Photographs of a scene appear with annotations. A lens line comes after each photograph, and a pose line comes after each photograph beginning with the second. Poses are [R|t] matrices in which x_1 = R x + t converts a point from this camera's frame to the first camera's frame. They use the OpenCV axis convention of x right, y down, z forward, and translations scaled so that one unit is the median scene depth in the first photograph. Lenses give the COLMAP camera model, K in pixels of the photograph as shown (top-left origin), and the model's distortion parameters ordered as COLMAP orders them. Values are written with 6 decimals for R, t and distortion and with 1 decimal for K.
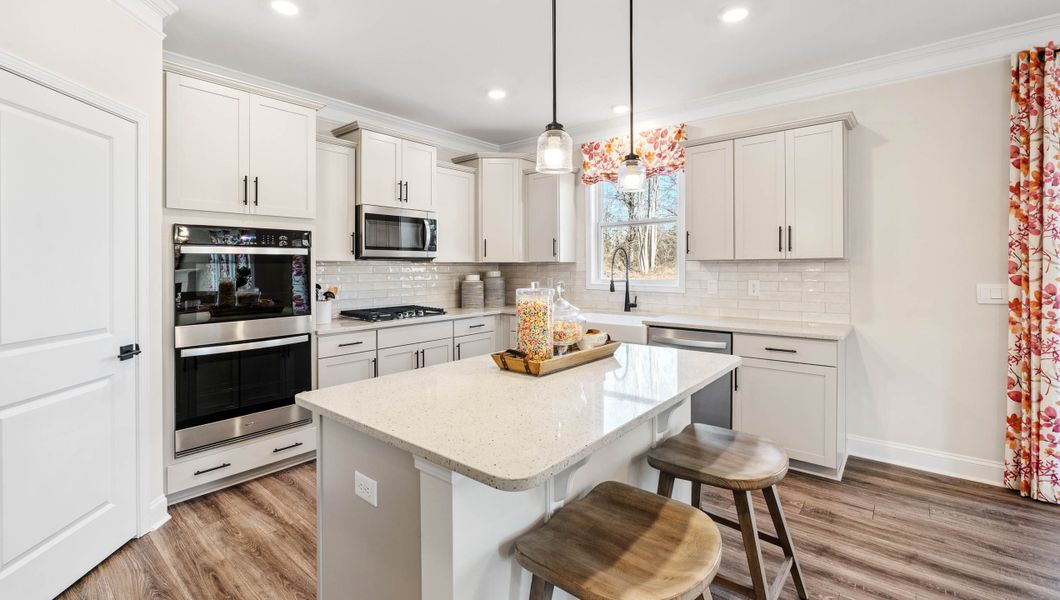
lens RADIAL K [[461.5, 0, 540.7], [0, 461.5, 267.3], [0, 0, 1]] dist [-0.007197, 0.001082]
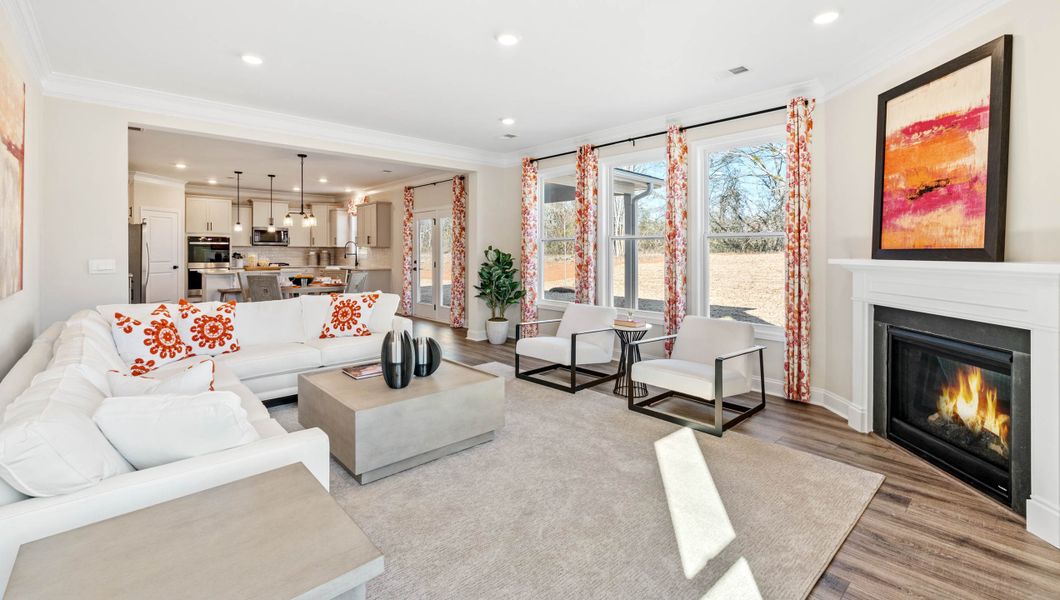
lens RADIAL K [[461.5, 0, 545.6], [0, 461.5, 250.5], [0, 0, 1]] dist [-0.007197, 0.001082]
pose [[0.991323, 0.008217, -0.131189, 1.961384], [-0.008074, 0.999966, 0.001622, -0.005023], [0.131198, -0.000549, 0.991356, -1.776599]]
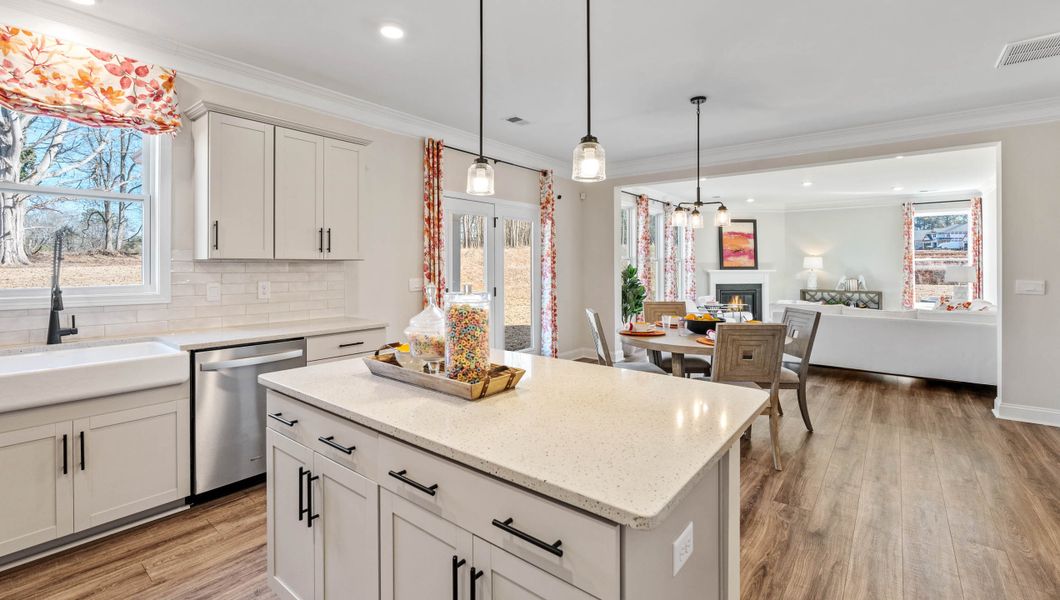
lens RADIAL K [[461.5, 0, 515.6], [0, 461.5, 263.1], [0, 0, 1]] dist [-0.007197, 0.001082]
pose [[0.003336, 0.011652, 0.999927, -0.473527], [-0.001169, 0.999931, -0.011648, 0.001308], [-0.999994, -0.001130, 0.003349, 0.521681]]
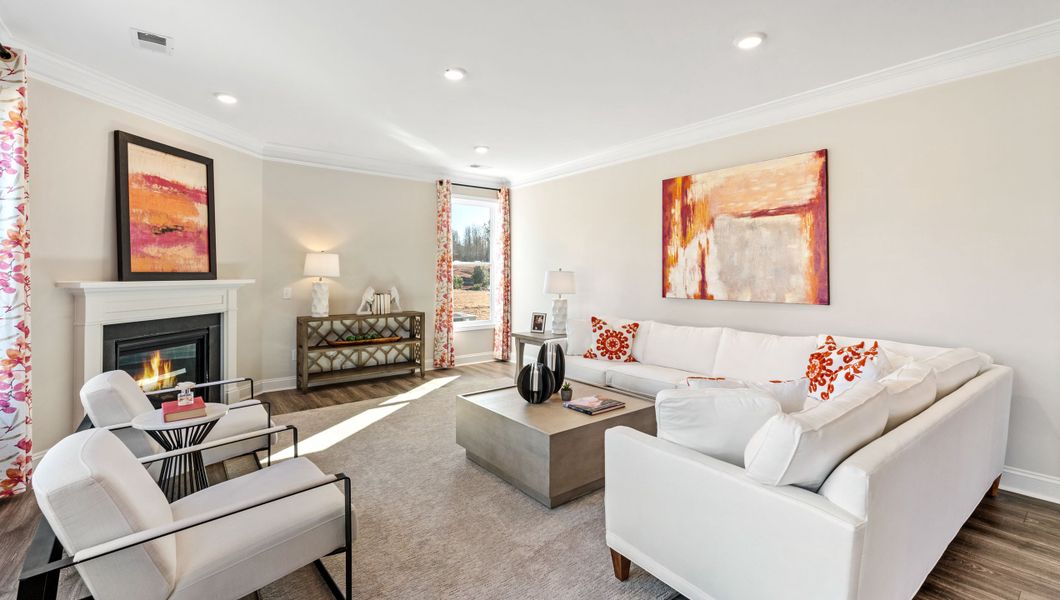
lens RADIAL K [[461.5, 0, 541.4], [0, 461.5, 267.2], [0, 0, 1]] dist [-0.007197, 0.001082]
pose [[-0.977350, 0.010232, 0.211382, 1.394905], [0.006438, 0.999806, -0.018628, 0.002506], [-0.211531, -0.016846, -0.977226, -0.009450]]
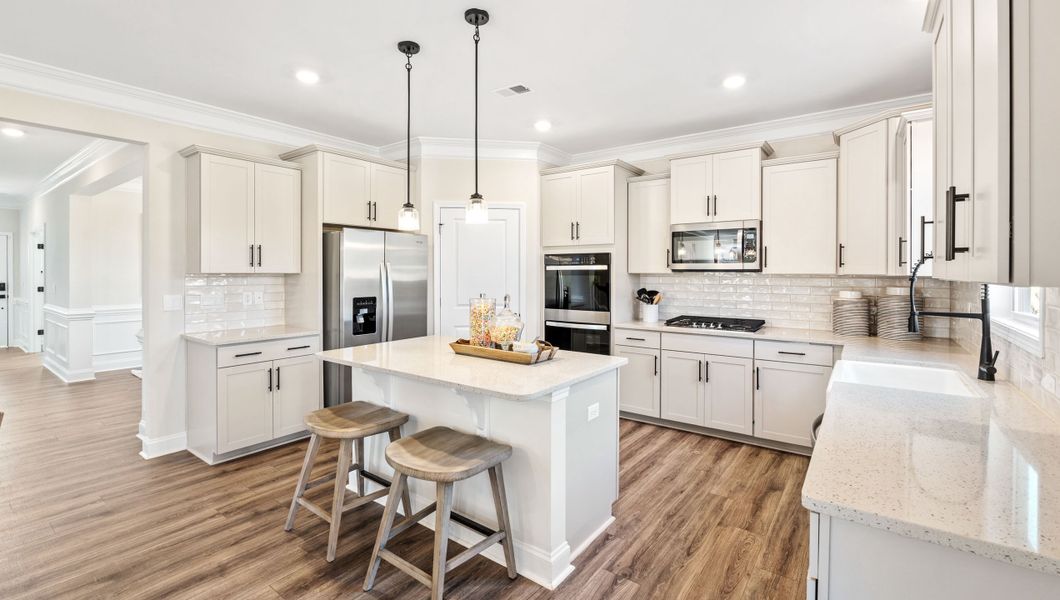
lens RADIAL K [[461.5, 0, 519.8], [0, 461.5, 272.6], [0, 0, 1]] dist [-0.007197, 0.001082]
pose [[0.033795, 0.008768, -0.999390, 0.808845], [-0.000903, 0.999961, 0.008742, -0.026605], [0.999428, 0.000607, 0.033802, 0.605856]]
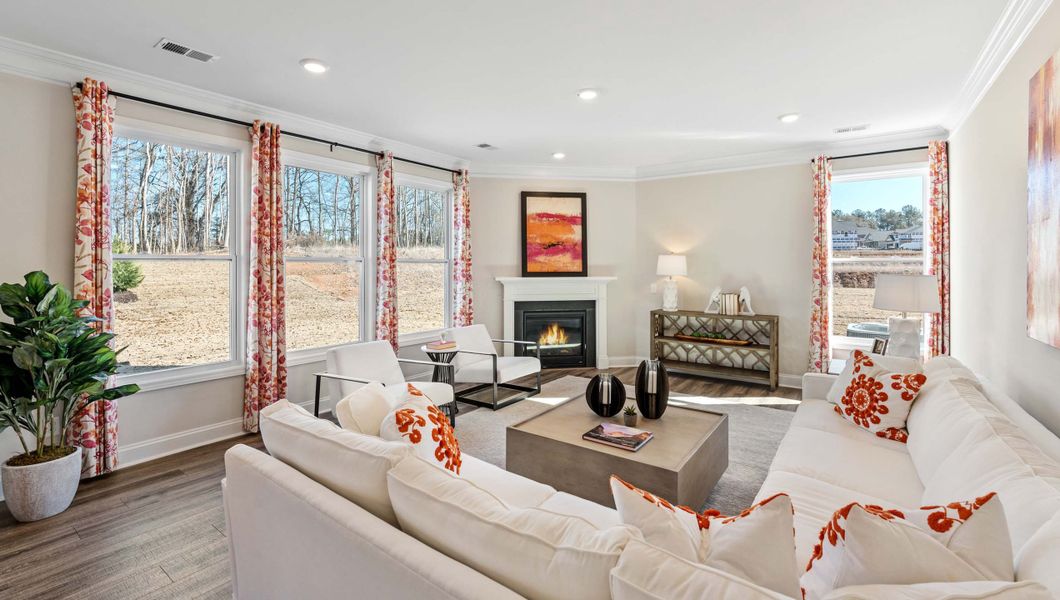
lens RADIAL K [[461.5, 0, 518.7], [0, 461.5, 265.3], [0, 0, 1]] dist [-0.007197, 0.001082]
pose [[-0.046334, 0.007962, 0.998894, 0.747512], [-0.000212, 0.999968, -0.007980, -0.022893], [-0.998926, -0.000582, -0.046331, -0.690408]]
